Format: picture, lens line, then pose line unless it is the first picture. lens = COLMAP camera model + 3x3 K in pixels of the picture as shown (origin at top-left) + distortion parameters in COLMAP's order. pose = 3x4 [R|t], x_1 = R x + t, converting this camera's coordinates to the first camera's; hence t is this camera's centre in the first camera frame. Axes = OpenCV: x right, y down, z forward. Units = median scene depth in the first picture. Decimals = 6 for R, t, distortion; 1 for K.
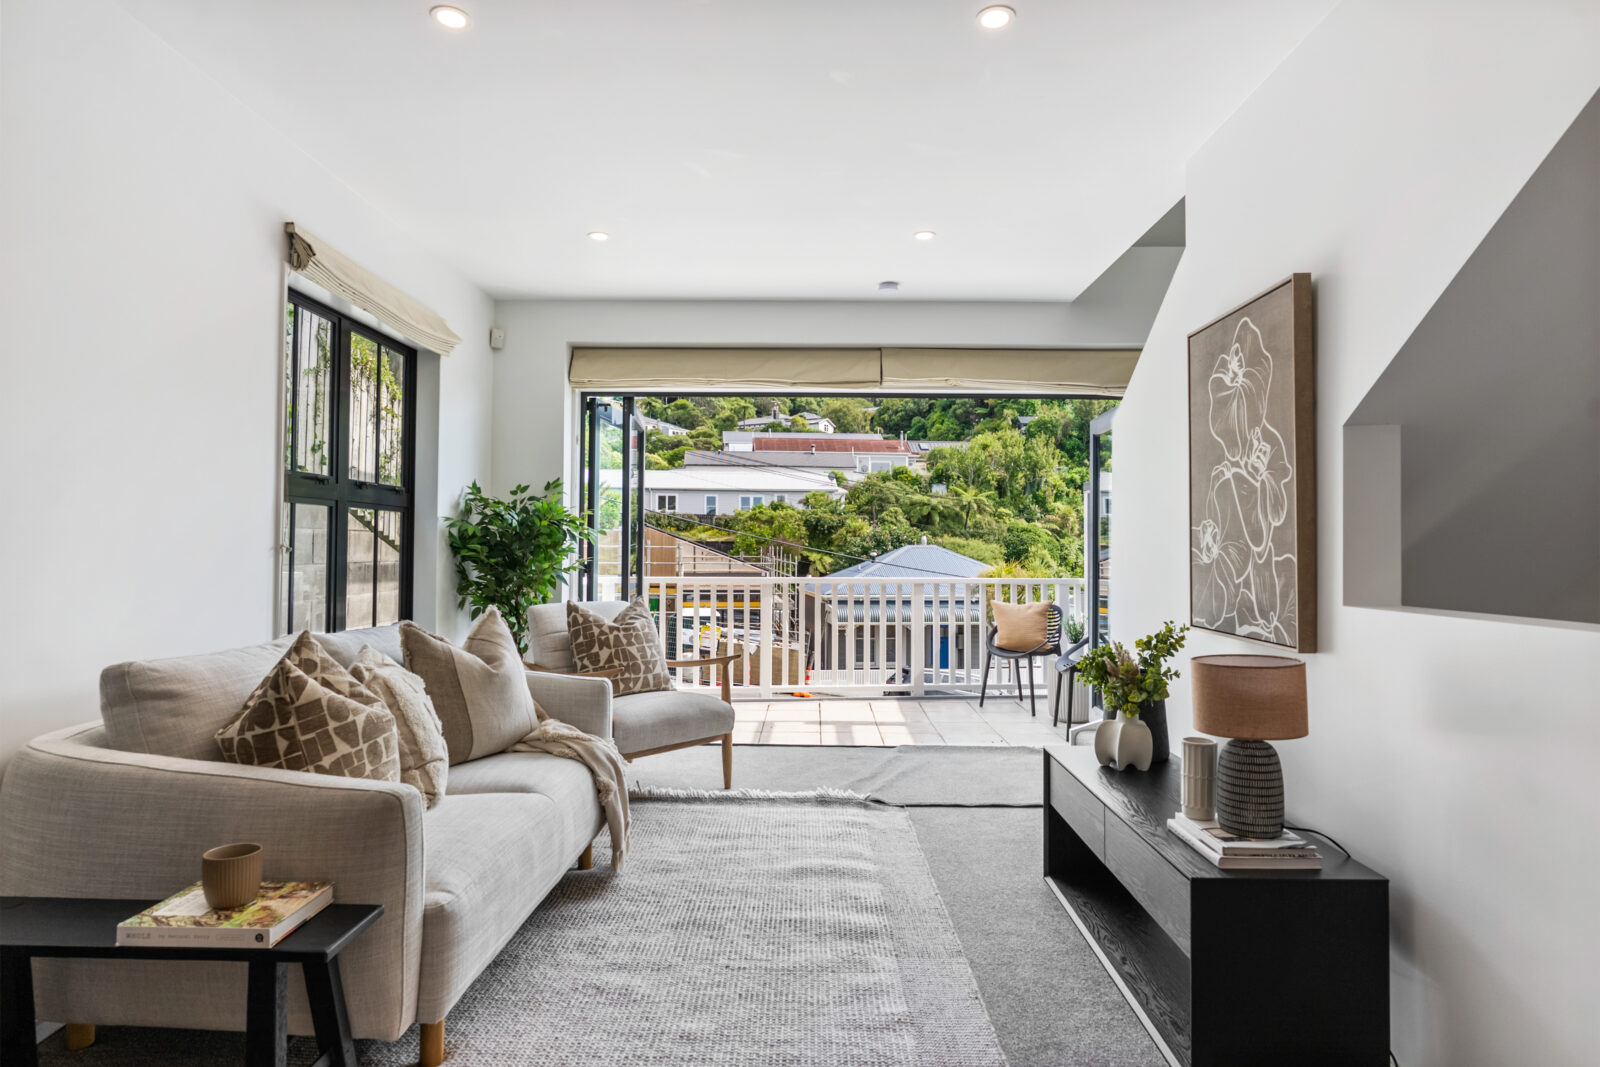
lens RADIAL K [[888.1, 0, 800.8], [0, 888.1, 529.2], [0, 0, 1]] dist [0.007422, 0.001991]
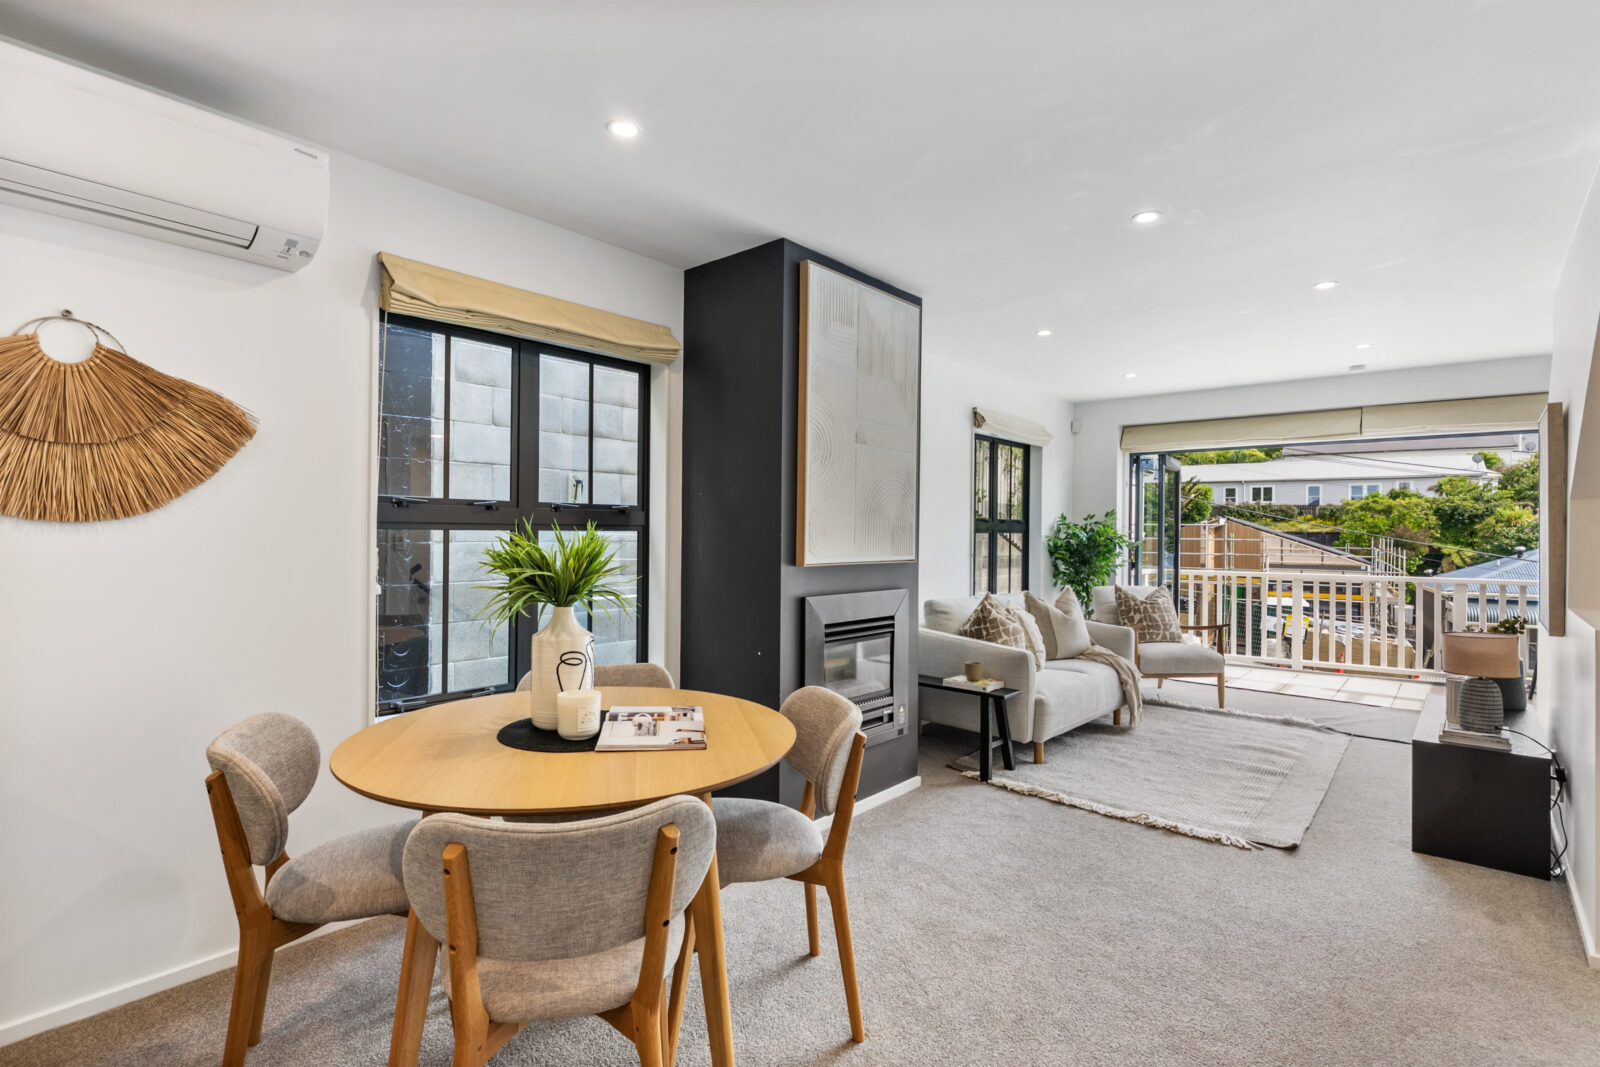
lens RADIAL K [[766.6, 0, 801.9], [0, 766.6, 534.9], [0, 0, 1]] dist [0.001367, 0.001169]
pose [[0.767233, 0.001920, -0.641366, 0.207467], [0.010280, 0.999830, 0.015291, -0.041413], [0.641287, -0.018325, 0.767083, -0.485259]]
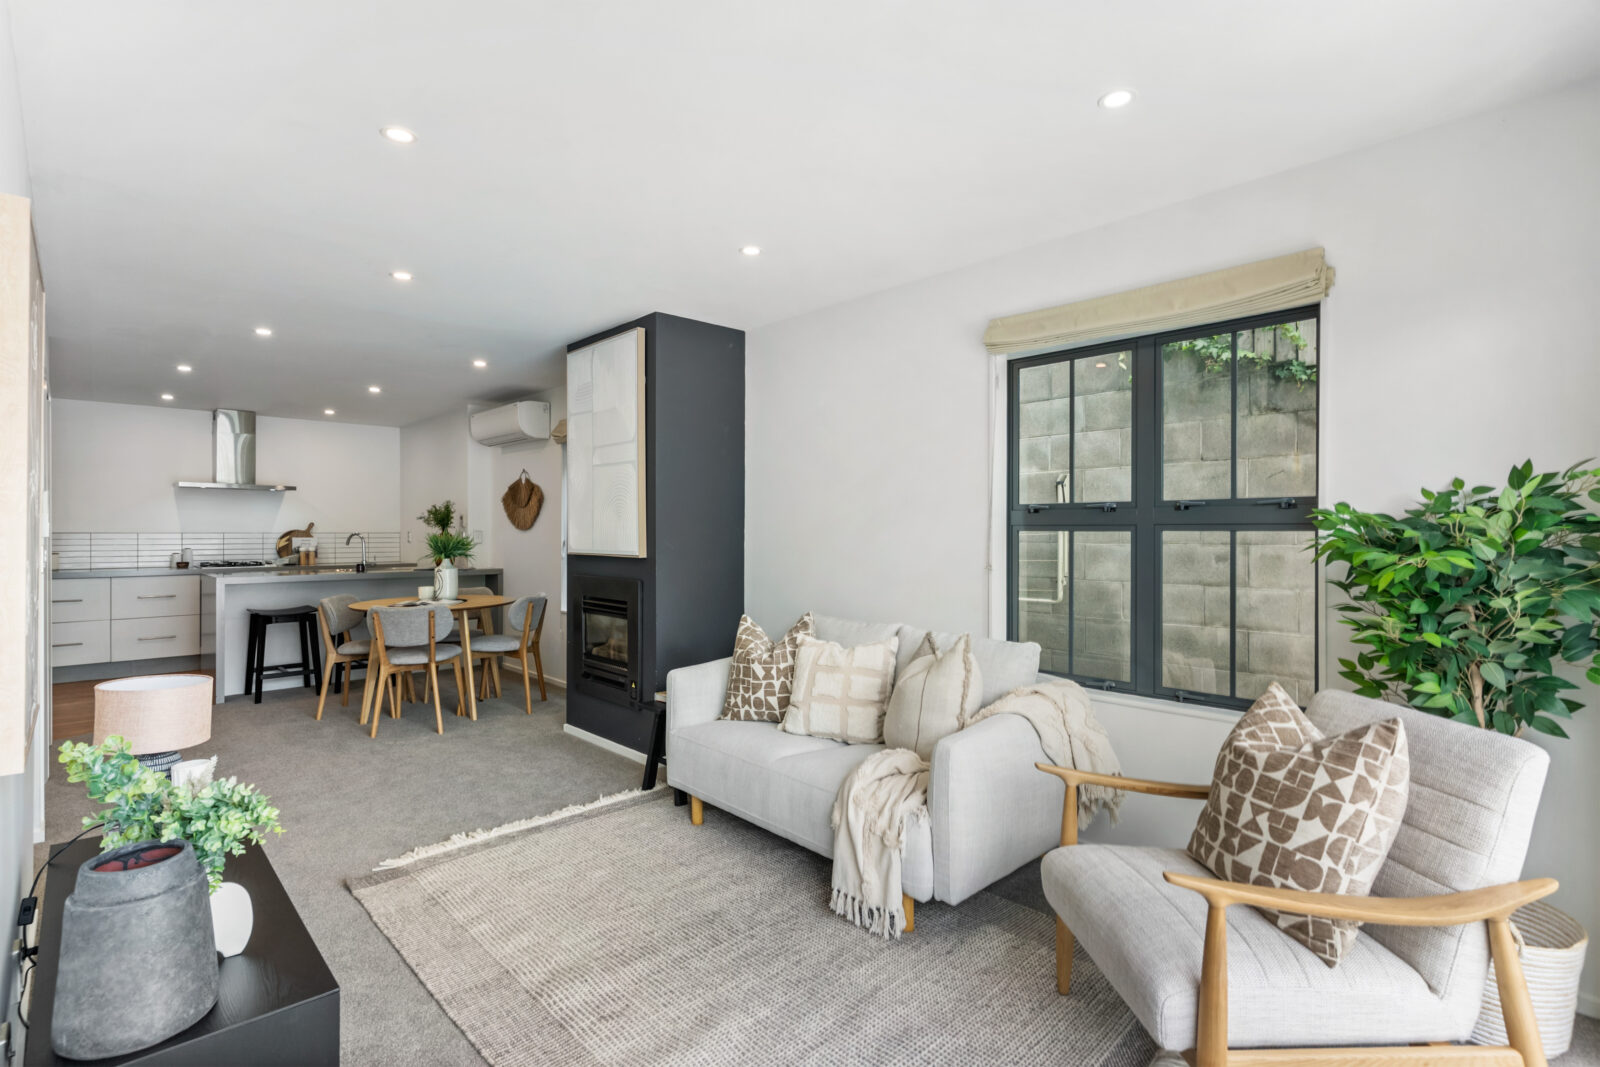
lens RADIAL K [[766.6, 0, 795.5], [0, 766.6, 528.5], [0, 0, 1]] dist [0.001367, 0.001169]
pose [[-0.718251, -0.008343, -0.695734, 0.279061], [0.010657, 0.999679, -0.022990, -0.009030], [0.695703, -0.023927, -0.717931, 1.067469]]
